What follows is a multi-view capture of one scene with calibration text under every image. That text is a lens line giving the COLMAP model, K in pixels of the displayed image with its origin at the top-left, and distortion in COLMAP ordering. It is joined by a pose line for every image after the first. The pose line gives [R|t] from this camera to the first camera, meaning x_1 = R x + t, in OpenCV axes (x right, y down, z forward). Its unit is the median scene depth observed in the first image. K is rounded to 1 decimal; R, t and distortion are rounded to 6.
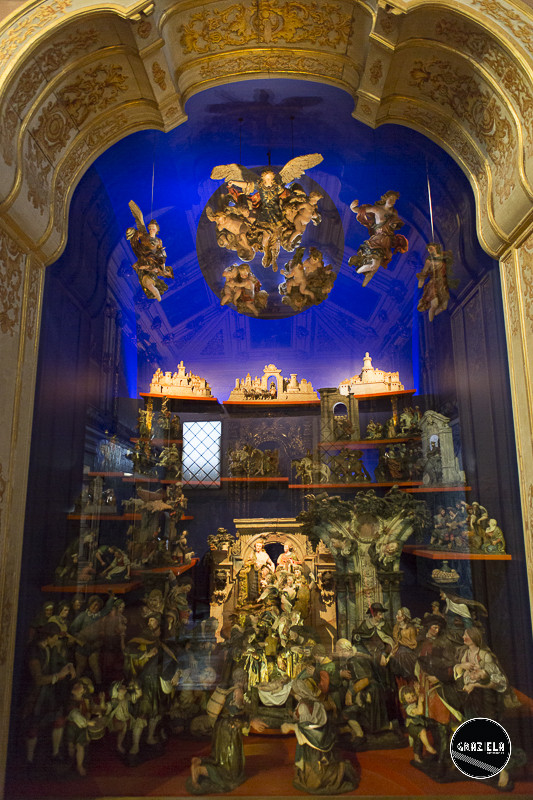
lens RADIAL K [[545.7, 0, 267.0], [0, 545.7, 400.0], [0, 0, 1]] dist [-0.004097, 0.000707]
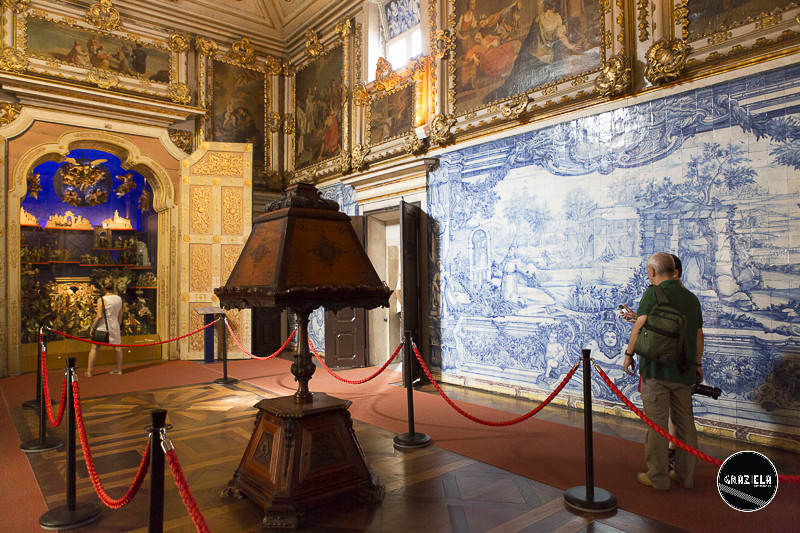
lens RADIAL K [[545.7, 0, 401.3], [0, 545.7, 266.7], [0, 0, 1]] dist [-0.004097, 0.000707]
pose [[0.764076, 0.015364, 0.644944, -0.478556], [-0.133789, 0.981756, 0.135115, -0.399121], [-0.631101, -0.189525, 0.752191, -1.954710]]
